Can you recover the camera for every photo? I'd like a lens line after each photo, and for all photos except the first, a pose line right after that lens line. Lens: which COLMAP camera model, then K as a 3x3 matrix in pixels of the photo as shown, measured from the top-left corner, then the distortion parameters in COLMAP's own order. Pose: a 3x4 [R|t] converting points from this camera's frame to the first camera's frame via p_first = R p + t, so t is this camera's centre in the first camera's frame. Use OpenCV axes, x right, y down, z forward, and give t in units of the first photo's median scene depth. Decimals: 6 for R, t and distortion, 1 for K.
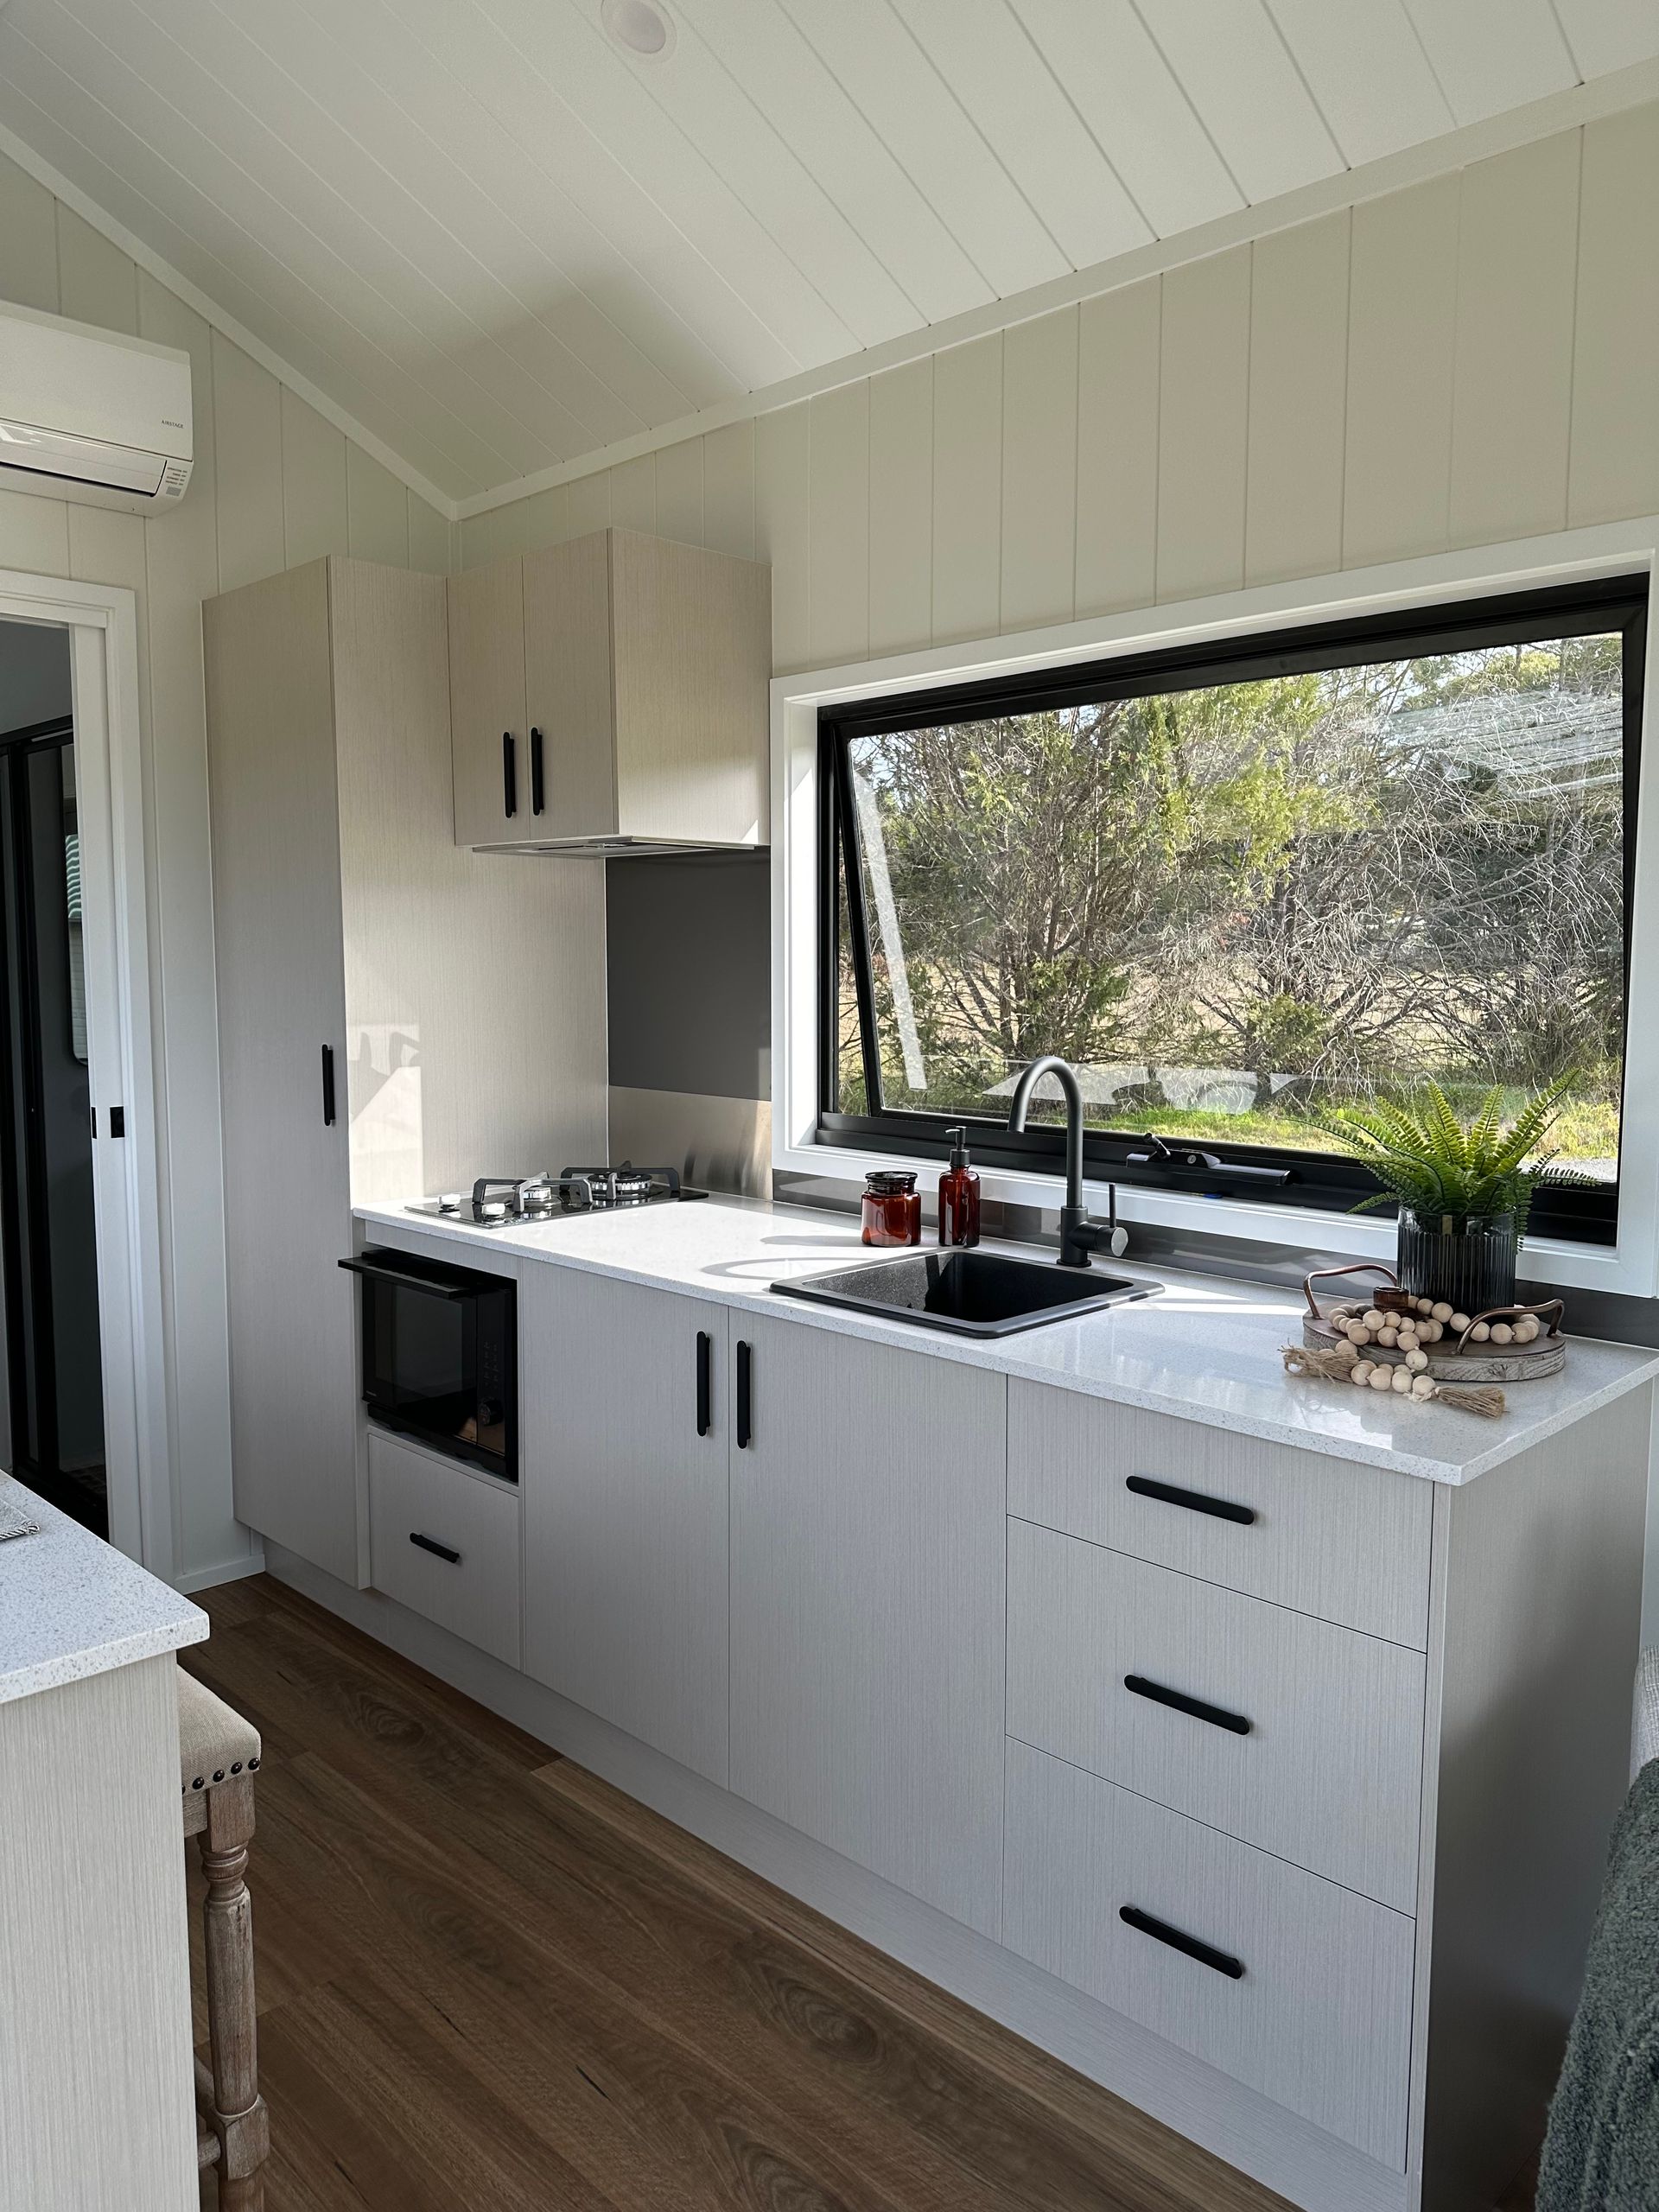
lens RADIAL K [[1595.7, 0, 859.5], [0, 1595.7, 1088.1], [0, 0, 1]] dist [0.083089, -0.095962]
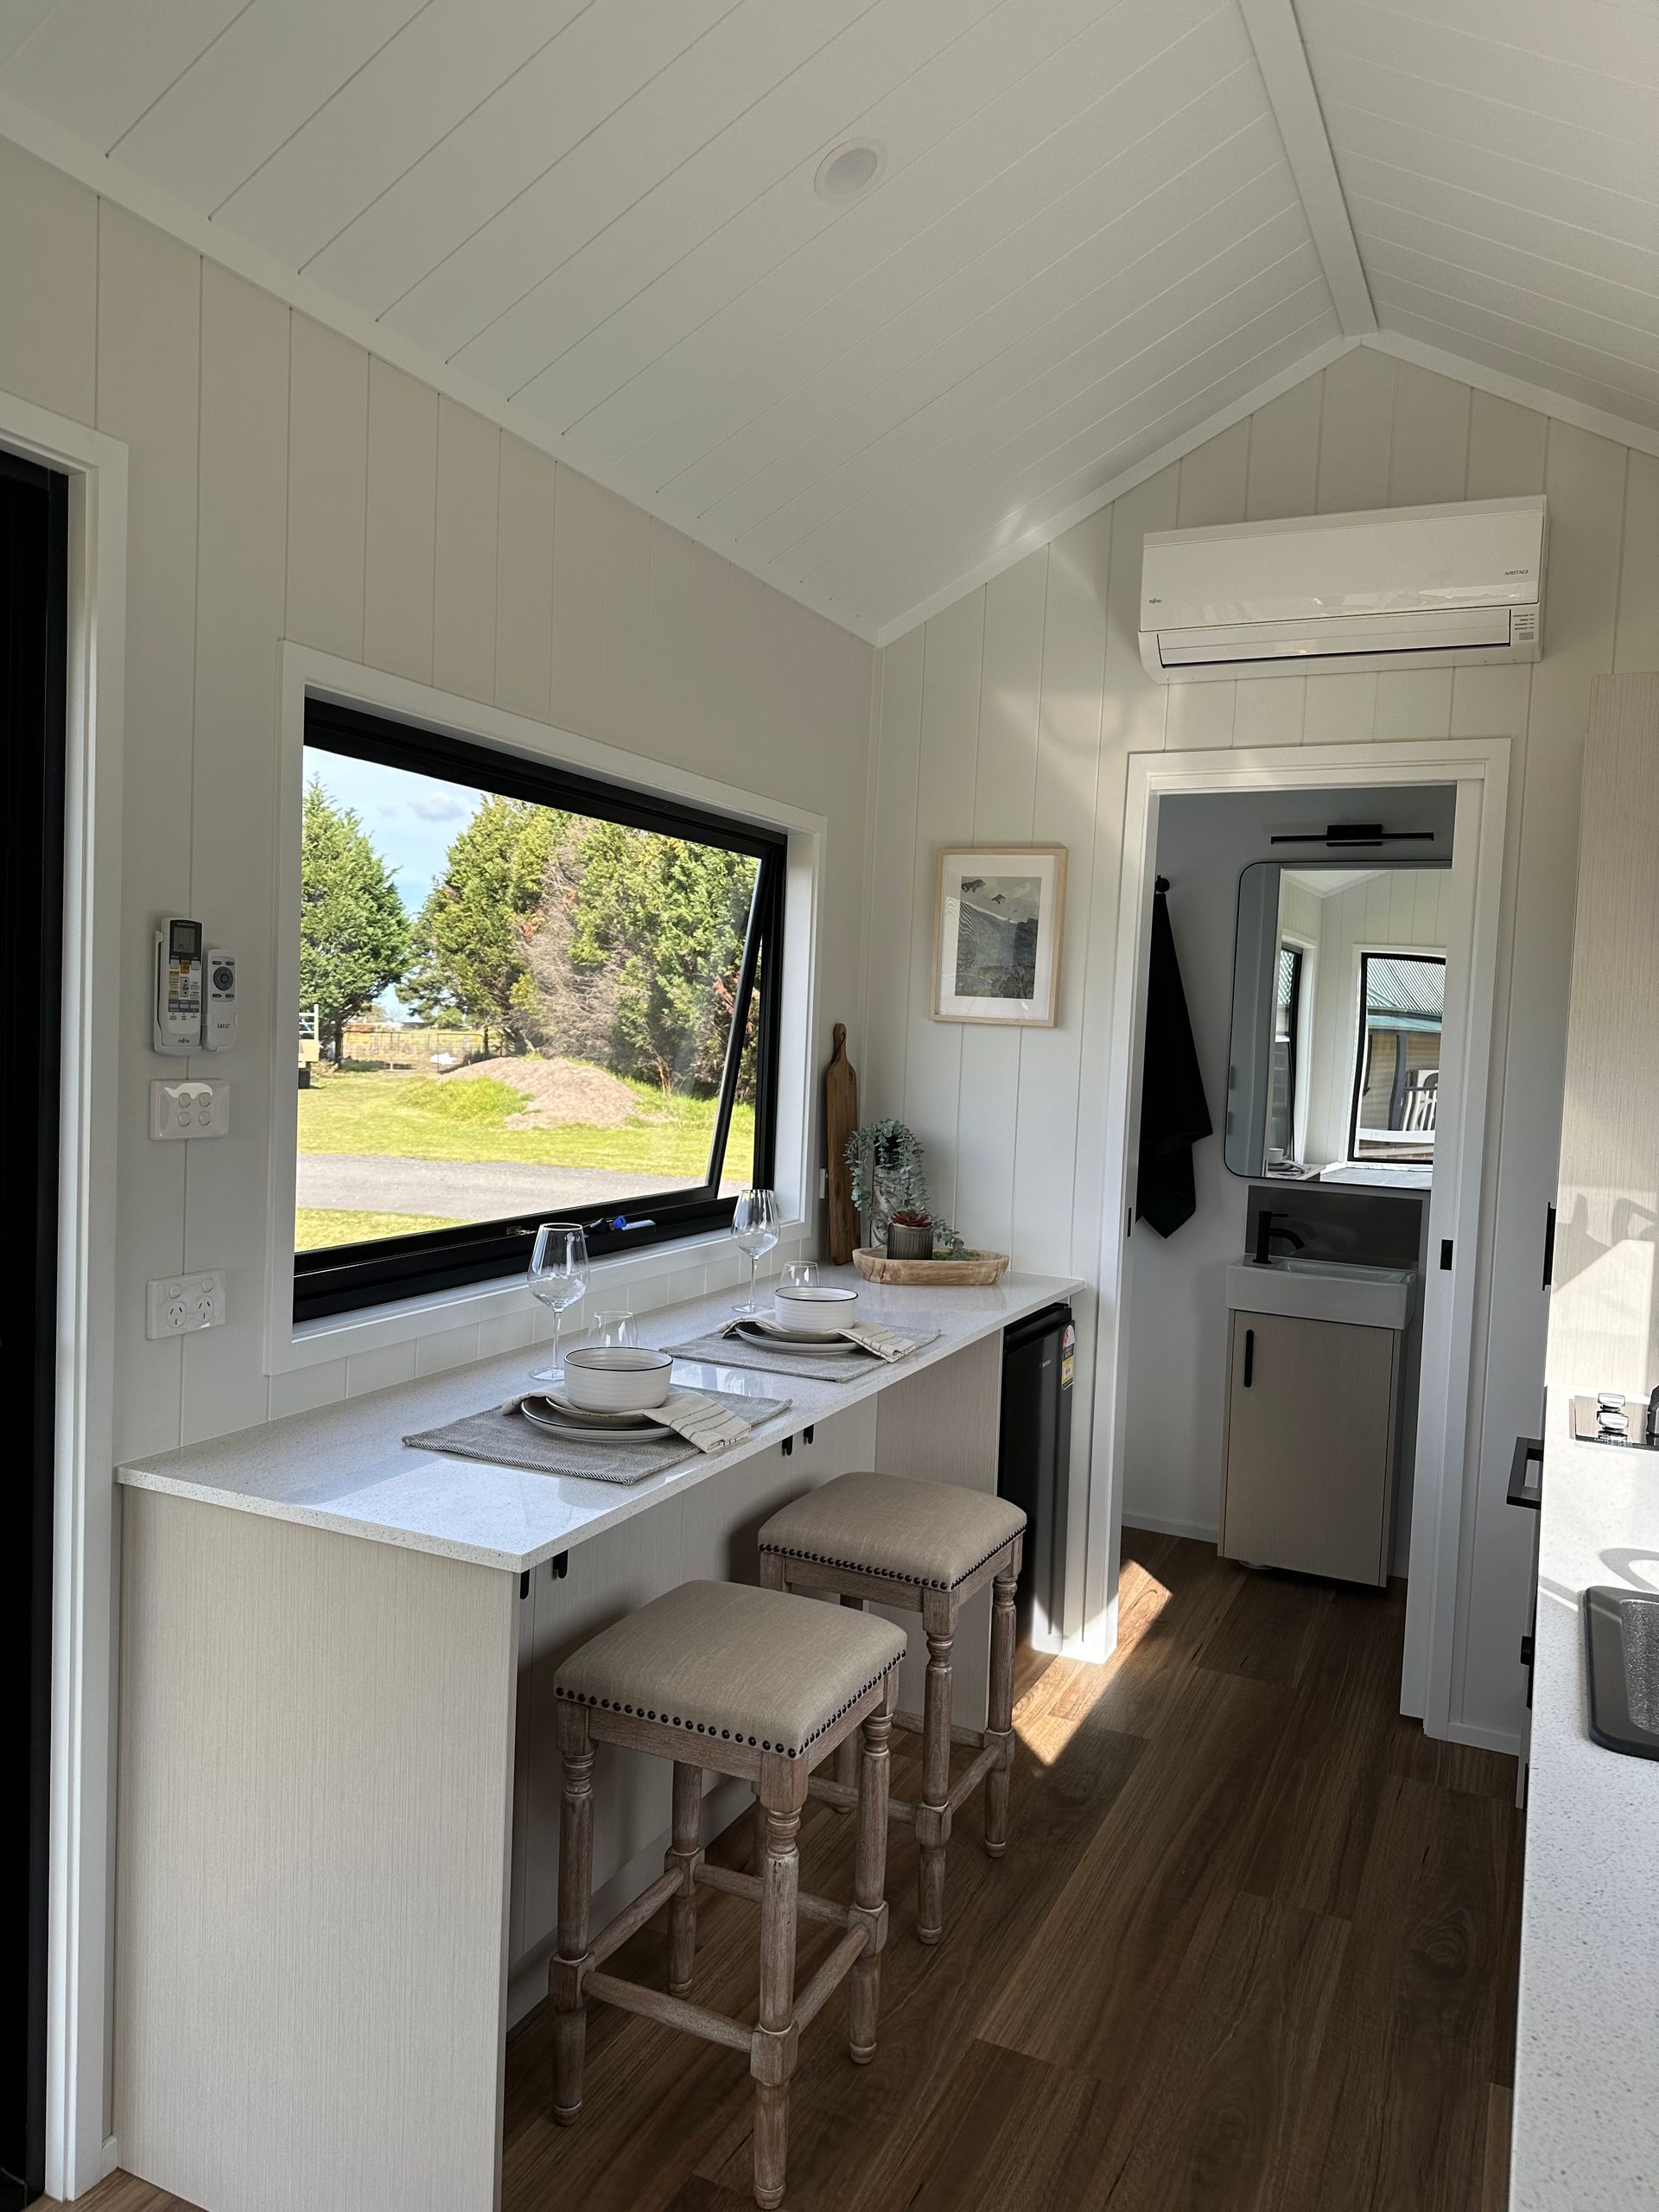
lens RADIAL K [[1547.4, 0, 776.0], [0, 1547.4, 1097.8], [0, 0, 1]] dist [0.068891, -0.087127]
pose [[0.299831, 0.059472, -0.952137, 0.390860], [-0.119439, 0.992542, 0.024384, -0.056603], [0.946486, 0.106411, 0.304698, 0.312540]]
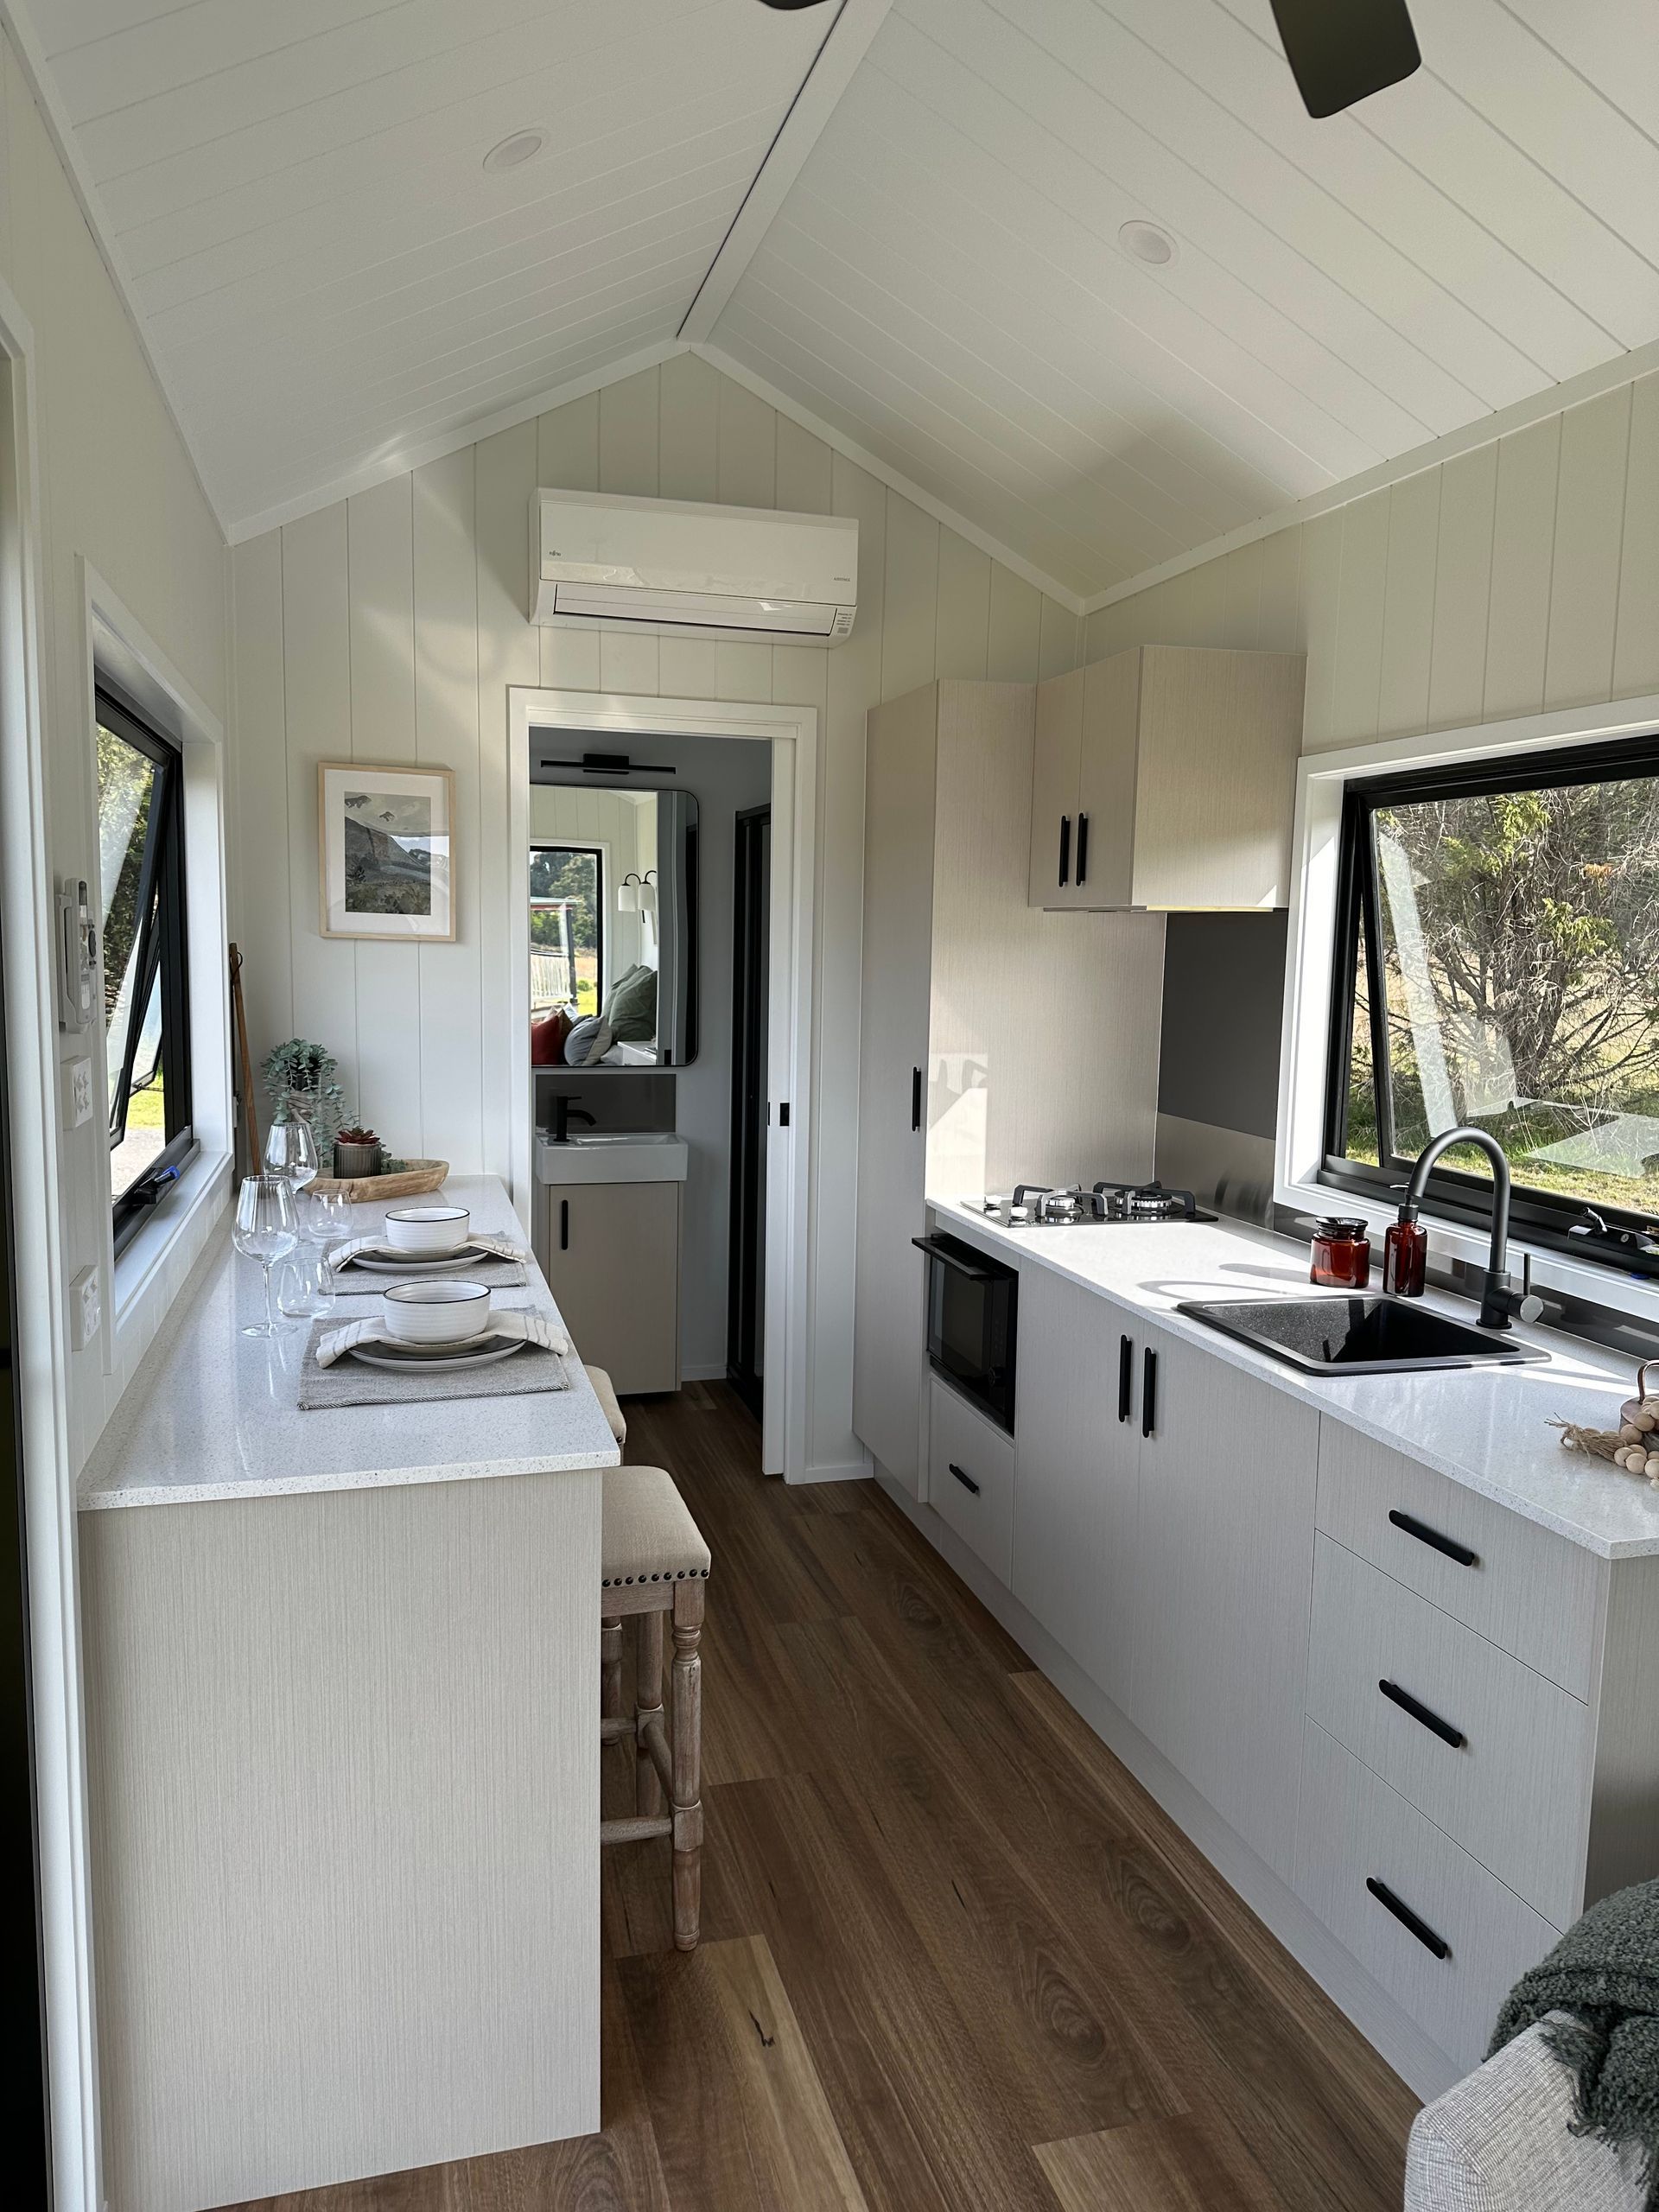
lens RADIAL K [[1610.9, 0, 821.2], [0, 1610.9, 1086.3], [0, 0, 1]] dist [0.095568, -0.105139]
pose [[0.869414, 0.064165, -0.489901, 0.227131], [-0.059730, 0.997909, 0.024700, -0.039630], [0.490461, 0.007787, 0.871428, -0.135726]]
